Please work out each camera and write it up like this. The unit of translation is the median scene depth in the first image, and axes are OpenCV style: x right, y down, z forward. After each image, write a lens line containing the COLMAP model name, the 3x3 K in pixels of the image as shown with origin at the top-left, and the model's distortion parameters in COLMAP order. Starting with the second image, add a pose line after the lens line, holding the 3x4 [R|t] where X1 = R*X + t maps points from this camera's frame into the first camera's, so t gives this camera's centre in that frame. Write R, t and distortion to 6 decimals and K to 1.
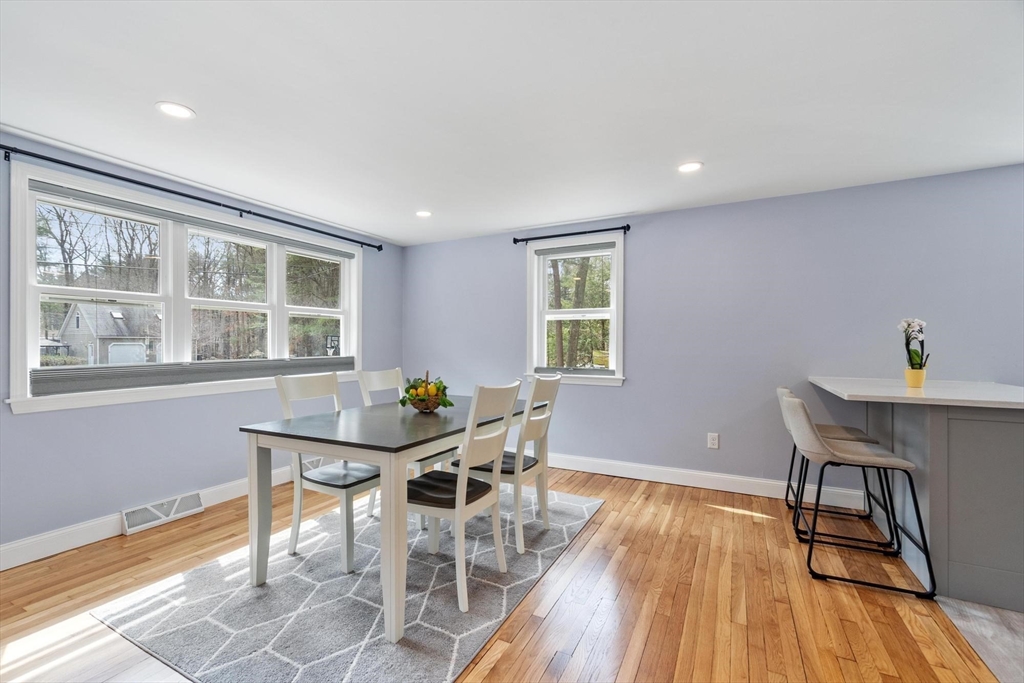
lens RADIAL K [[442.3, 0, 513.5], [0, 442.3, 340.8], [0, 0, 1]] dist [0.000546, 0.000467]
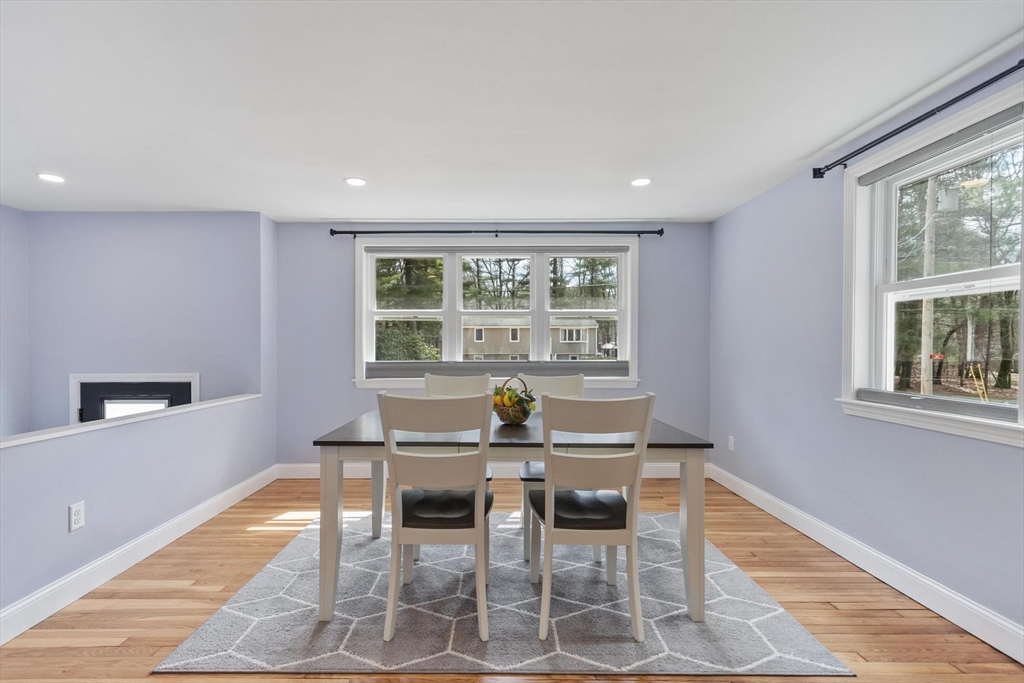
lens RADIAL K [[480.5, 0, 511.4], [0, 480.5, 349.2], [0, 0, 1]] dist [0.002452, 0.000452]
pose [[0.460650, 0.006823, -0.887555, 0.411715], [0.007525, 0.999904, 0.011592, -0.000998], [0.887550, -0.012019, 0.460555, 0.358121]]
